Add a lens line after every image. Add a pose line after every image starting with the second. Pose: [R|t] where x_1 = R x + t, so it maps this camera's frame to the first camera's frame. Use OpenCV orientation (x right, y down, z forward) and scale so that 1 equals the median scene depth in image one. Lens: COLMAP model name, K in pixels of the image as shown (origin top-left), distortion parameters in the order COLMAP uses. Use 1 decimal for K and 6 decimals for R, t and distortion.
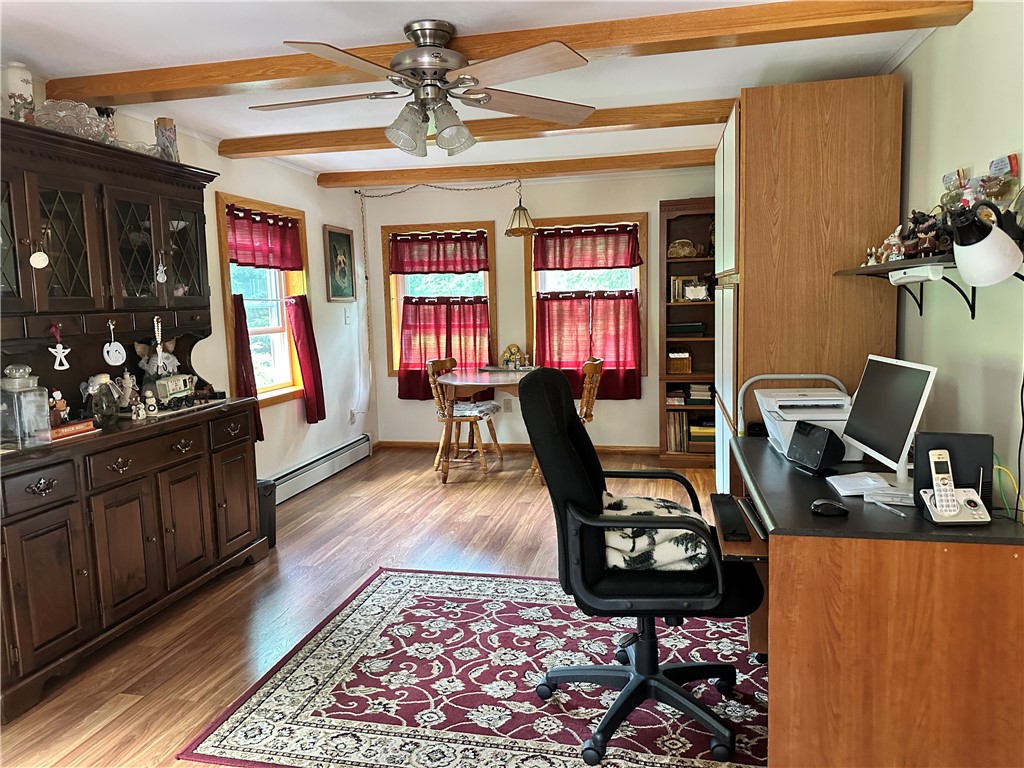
lens RADIAL K [[717.5, 0, 503.7], [0, 717.5, 376.5], [0, 0, 1]] dist [0.063701, -0.079047]
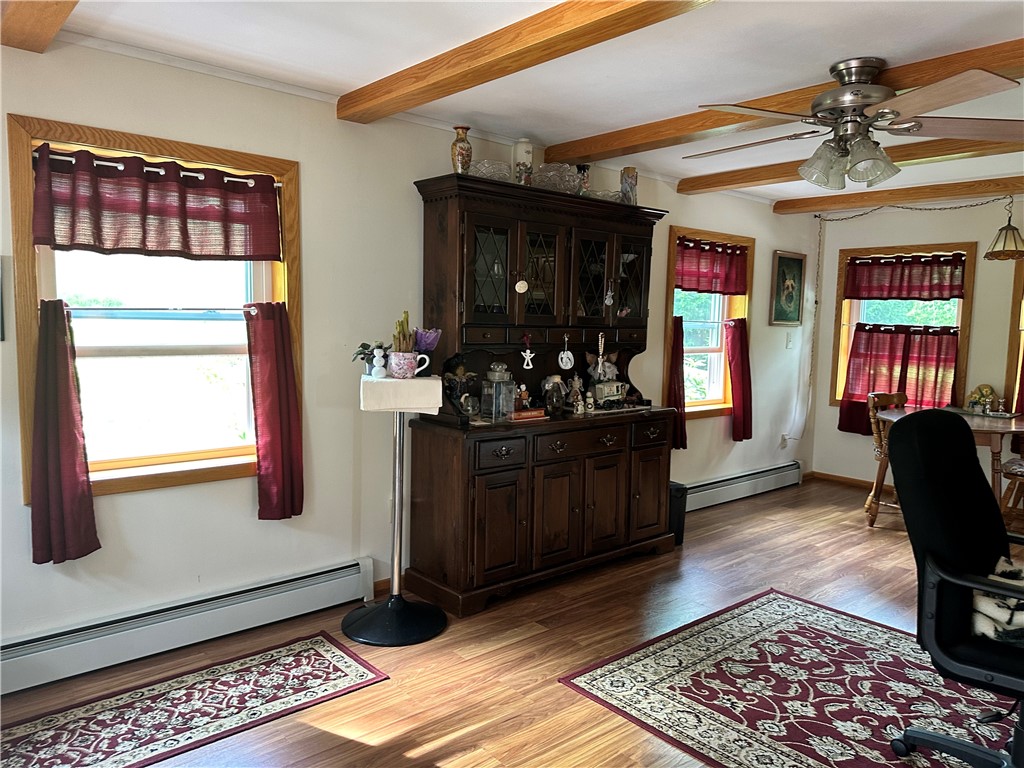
lens RADIAL K [[717.5, 0, 515.7], [0, 717.5, 382.8], [0, 0, 1]] dist [0.063701, -0.079047]
pose [[0.810201, 0.096938, -0.578080, 0.134276], [-0.106677, 0.994145, 0.017195, -0.004291], [0.576363, 0.047736, 0.815799, -0.080855]]
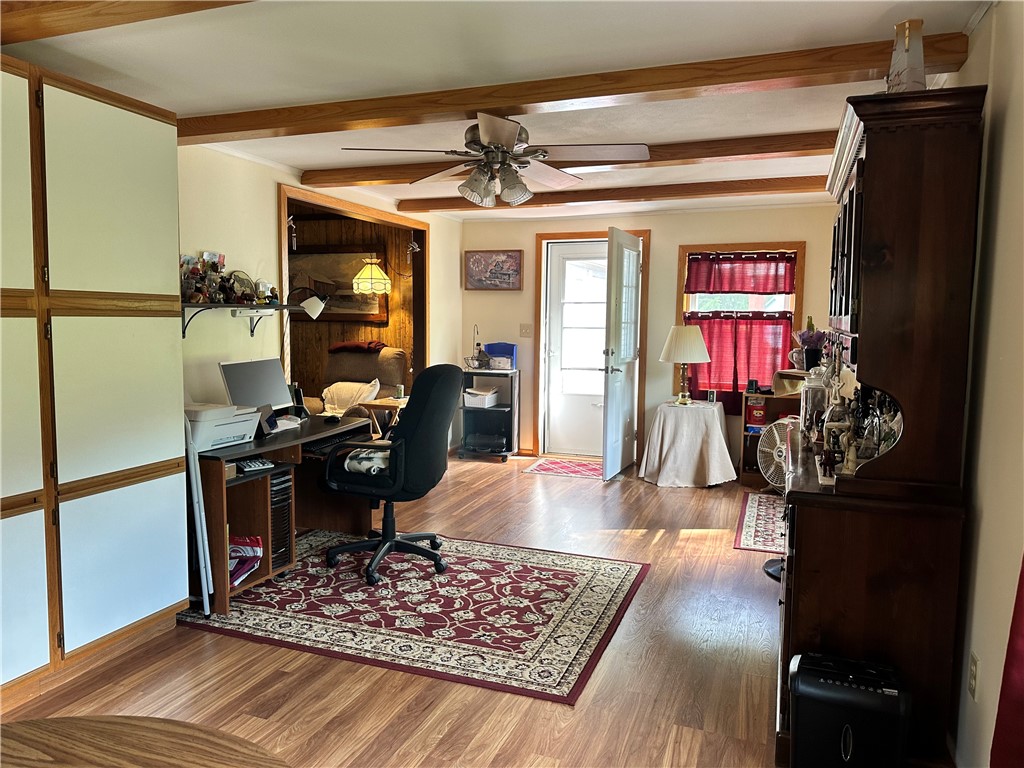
lens RADIAL K [[717.5, 0, 518.4], [0, 717.5, 383.8], [0, 0, 1]] dist [0.063701, -0.079047]
pose [[-0.991814, 0.006570, 0.127524, -0.280177], [0.031675, 0.980121, 0.195854, -0.239559], [-0.123702, 0.198290, -0.972306, 2.169273]]
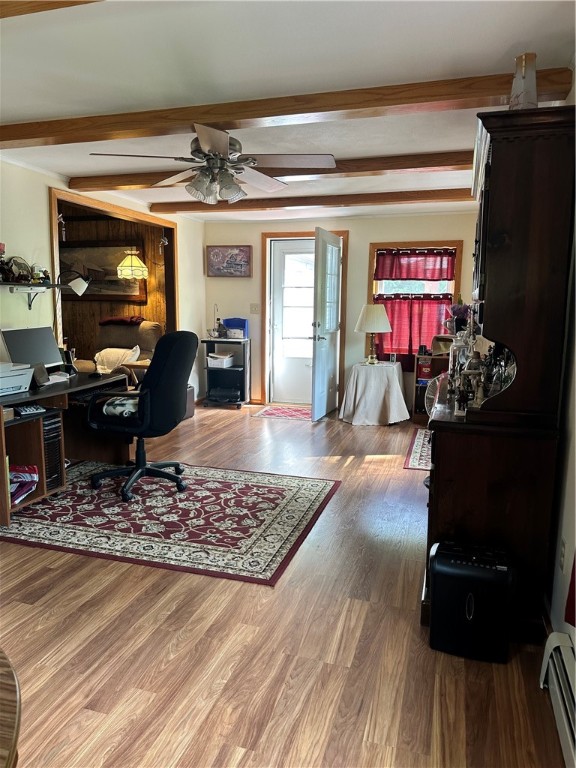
lens RADIAL K [[538.1, 0, 294.7], [0, 538.1, 379.7], [0, 0, 1]] dist [0.063701, -0.079047]
pose [[-0.997984, 0.007066, 0.063078, -0.324587], [0.022359, 0.969221, 0.245173, -0.212903], [-0.059404, 0.246089, -0.967425, 2.137134]]
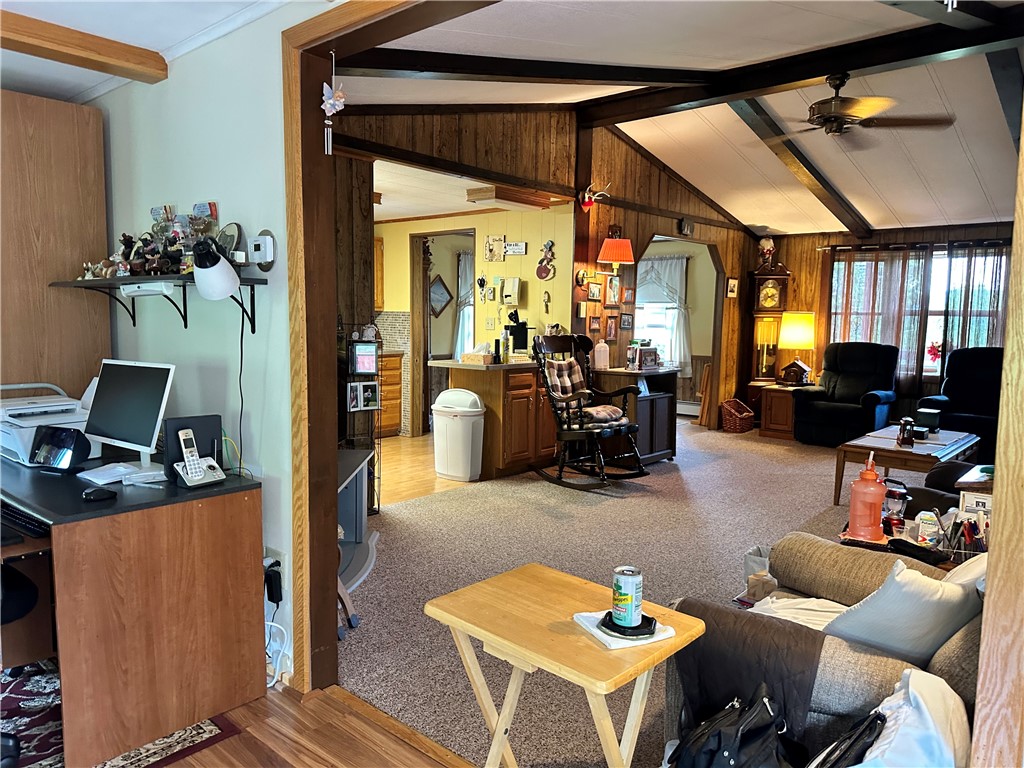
lens RADIAL K [[717.5, 0, 507.6], [0, 717.5, 383.8], [0, 0, 1]] dist [0.063701, -0.079047]
pose [[0.478243, -0.046121, 0.877016, -0.156332], [0.064057, 0.997792, 0.017542, 0.024504], [-0.875888, 0.047790, 0.480141, -0.062690]]
